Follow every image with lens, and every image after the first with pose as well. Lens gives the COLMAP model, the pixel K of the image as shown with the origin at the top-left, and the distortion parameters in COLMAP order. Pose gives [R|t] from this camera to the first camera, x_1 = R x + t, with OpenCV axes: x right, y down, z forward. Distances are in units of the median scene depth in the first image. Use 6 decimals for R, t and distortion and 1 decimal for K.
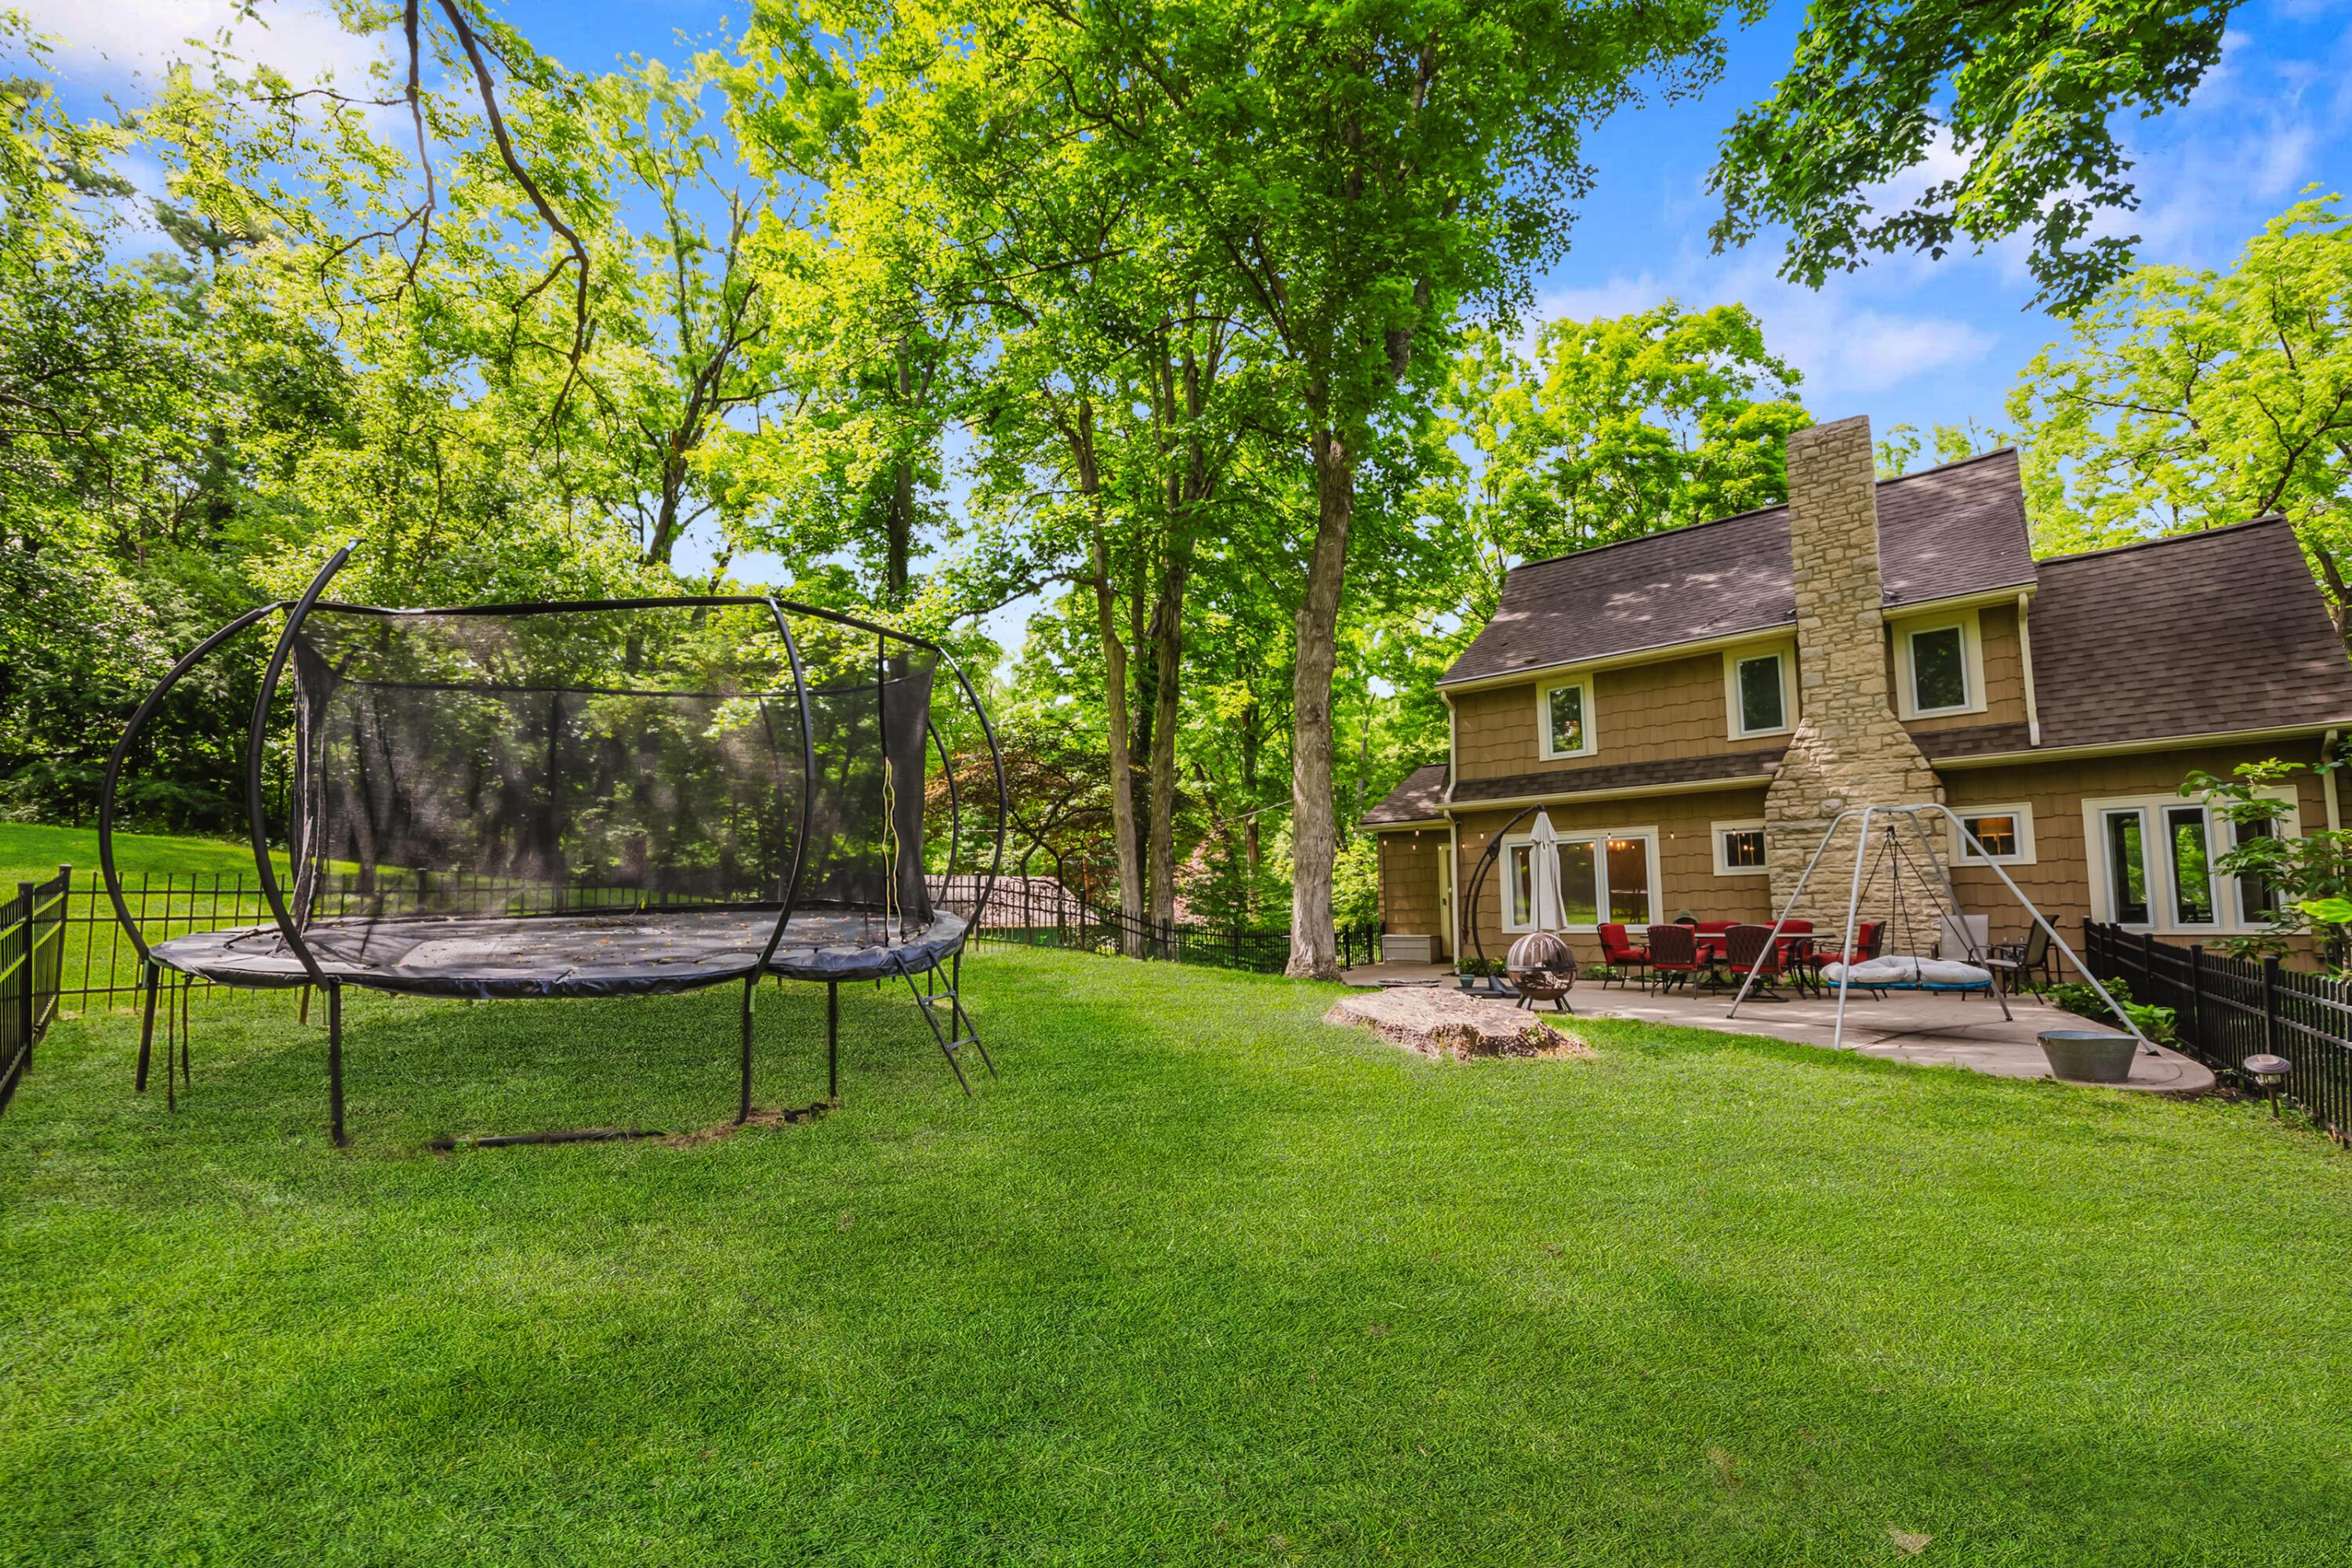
lens RADIAL K [[975.2, 0, 1176.5], [0, 975.2, 844.0], [0, 0, 1]] dist [-0.000759, -0.000150]
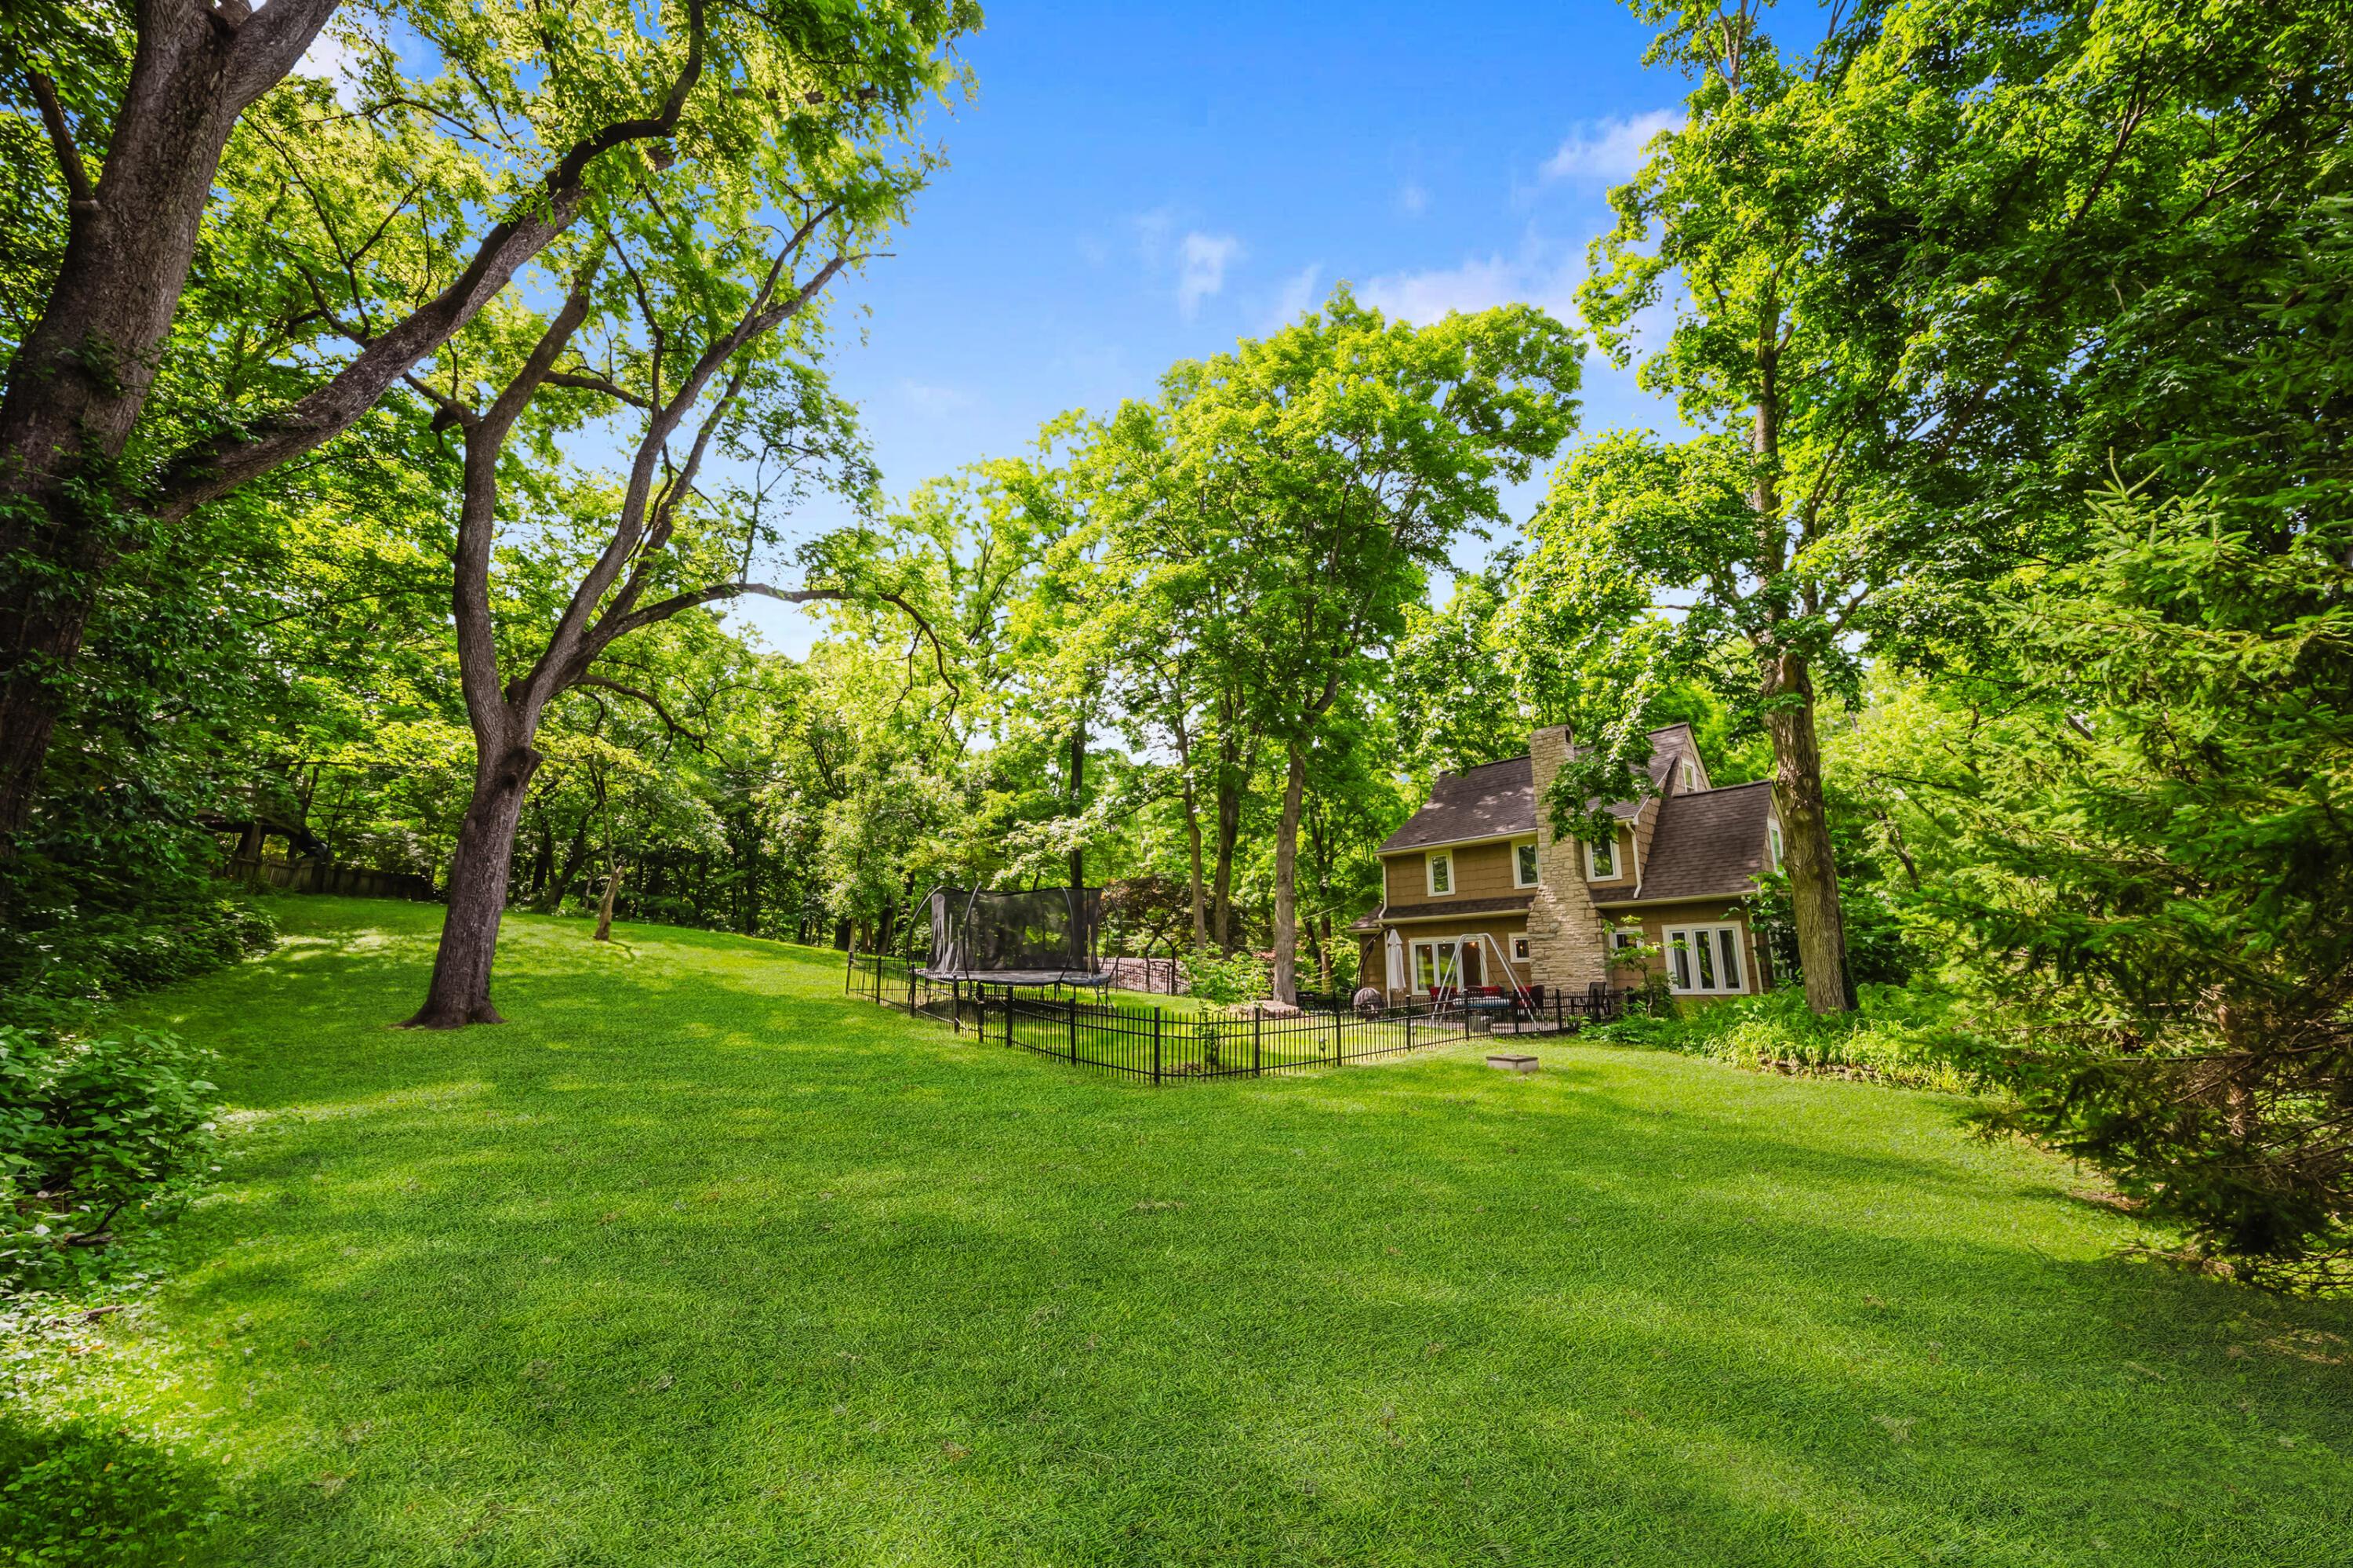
lens RADIAL K [[939.7, 0, 1185.4], [0, 939.7, 849.9], [0, 0, 1]] dist [-0.000694, -0.000239]
pose [[0.990586, -0.003793, -0.136836, 0.202451], [-0.007730, 0.996471, -0.083586, -0.028239], [0.136670, 0.083856, 0.987061, -0.924346]]
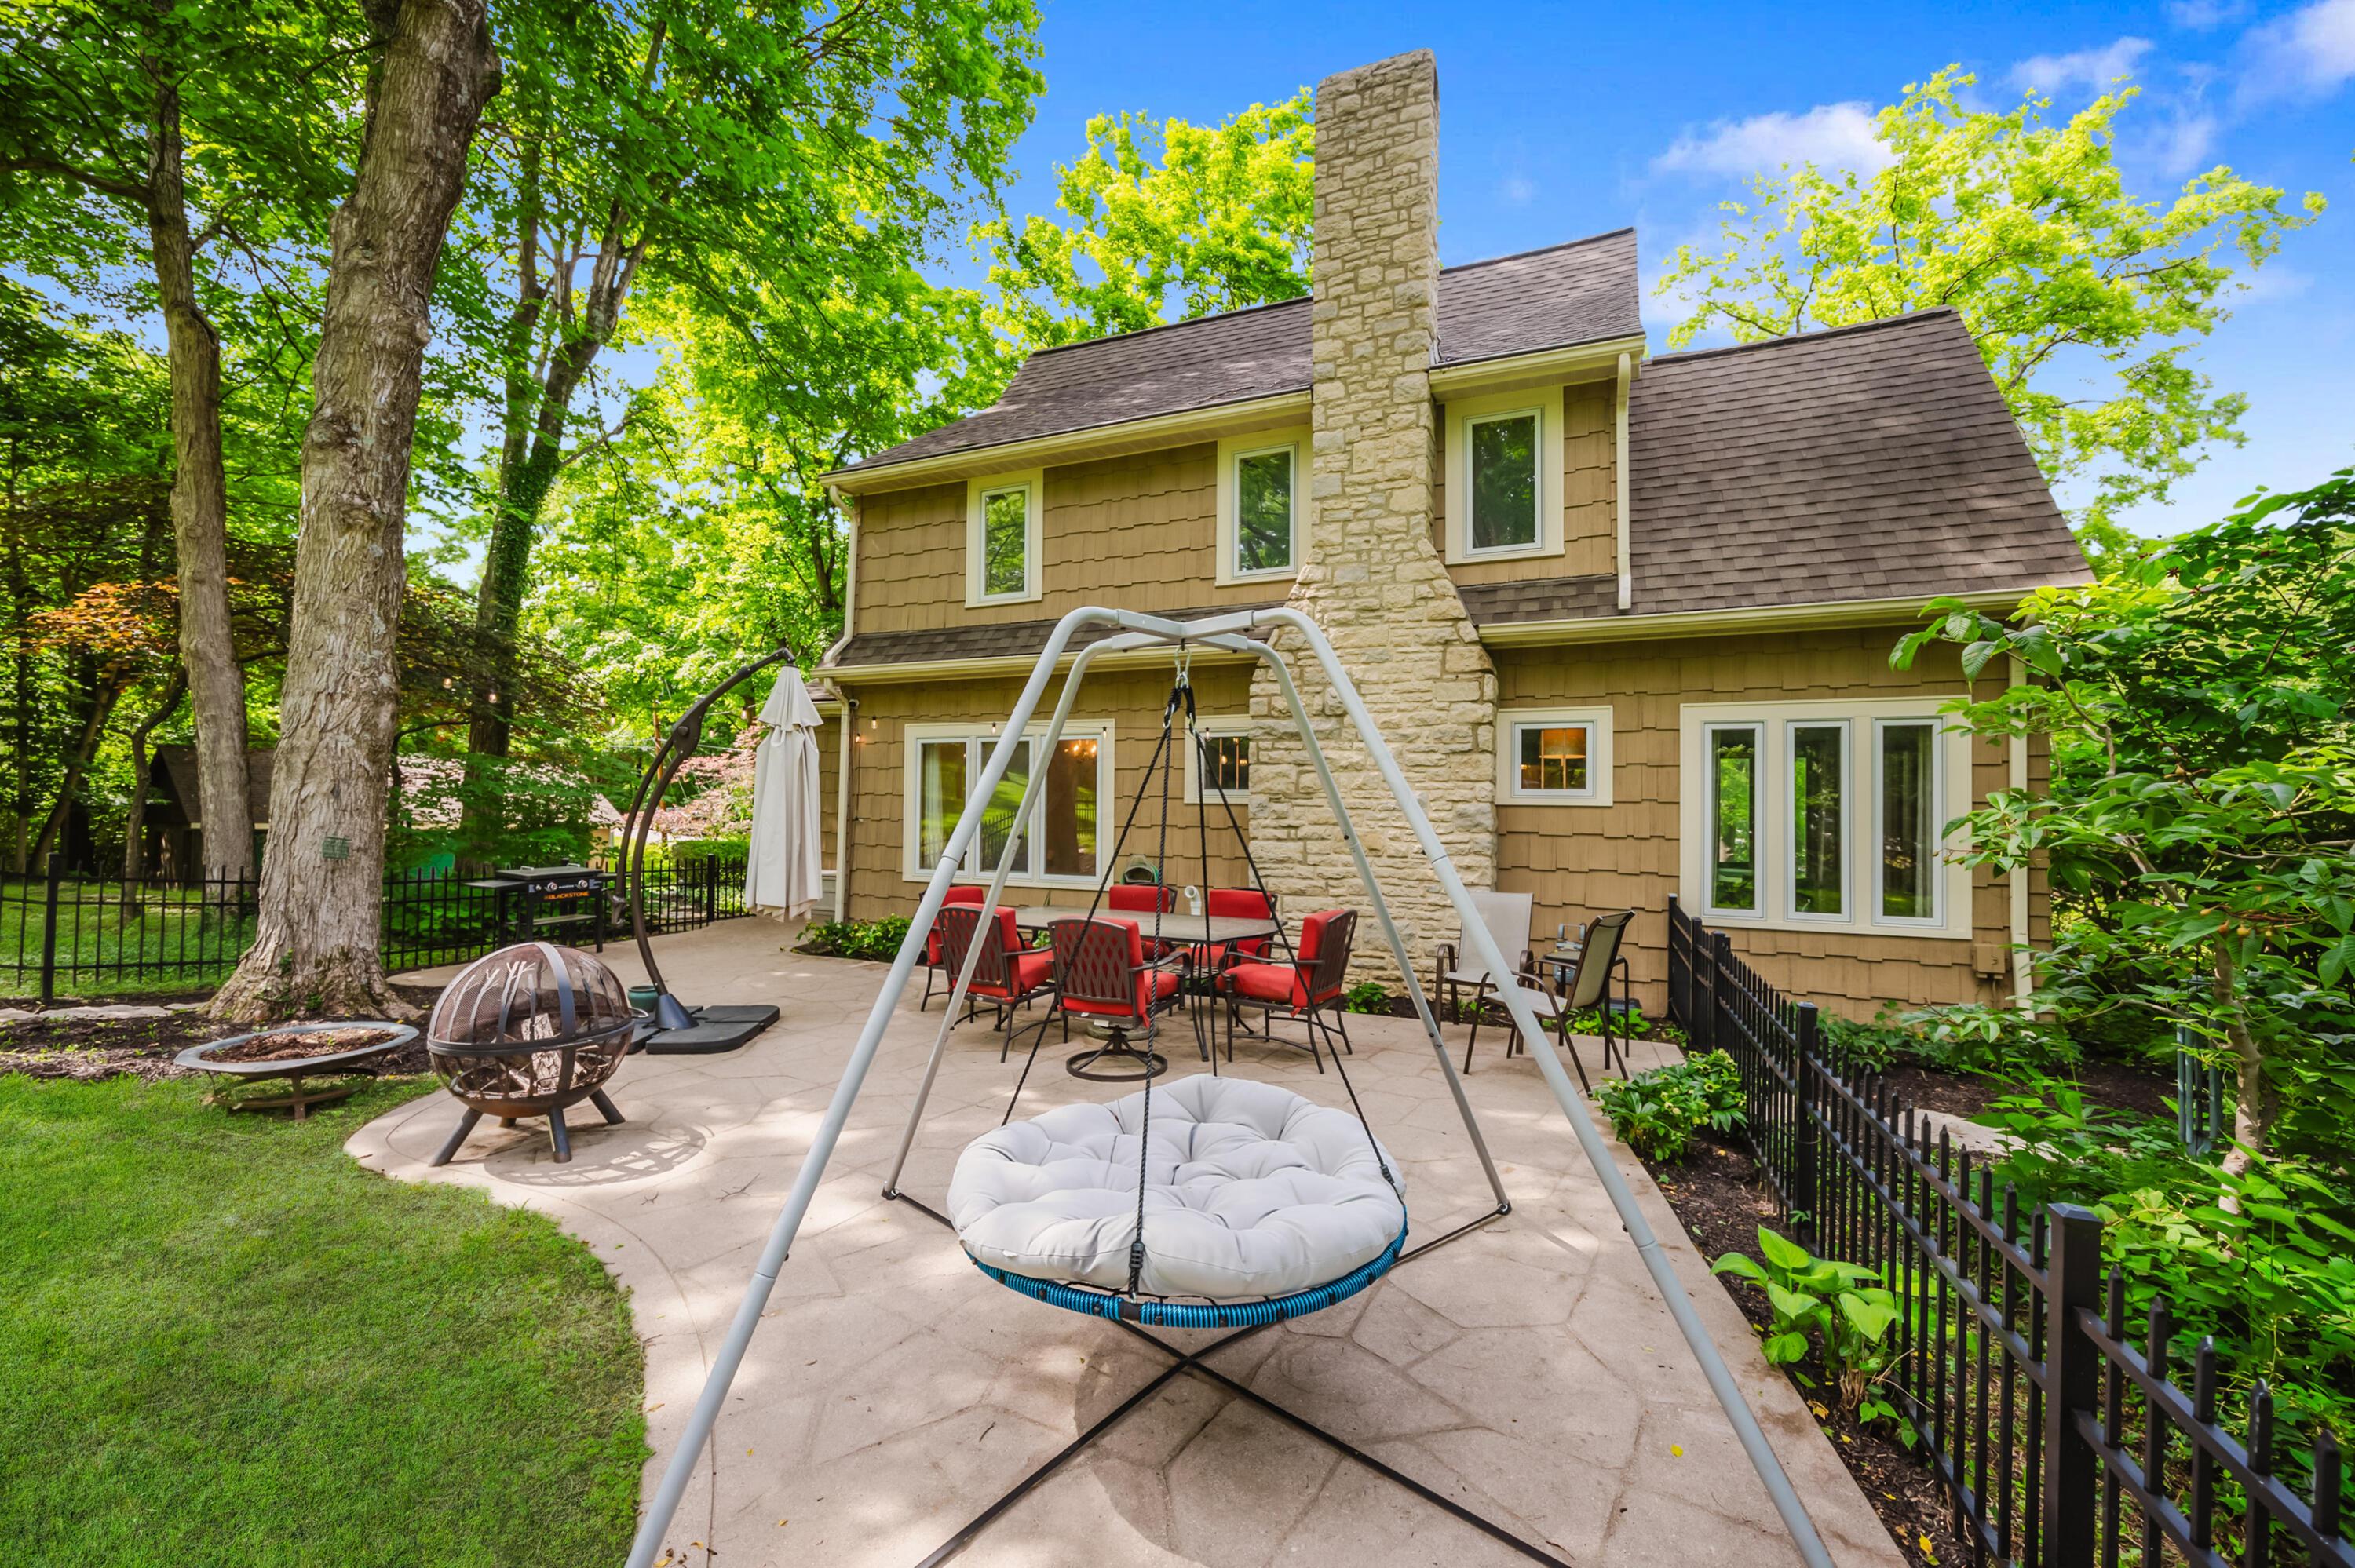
lens RADIAL K [[949.4, 0, 1182.2], [0, 949.4, 794.0], [0, 0, 1]] dist [-0.002520, -0.000069]
pose [[0.961151, 0.035141, 0.273776, 0.411716], [-0.049337, 0.997762, 0.045140, -0.000444], [-0.271577, -0.056894, 0.960734, 0.449233]]
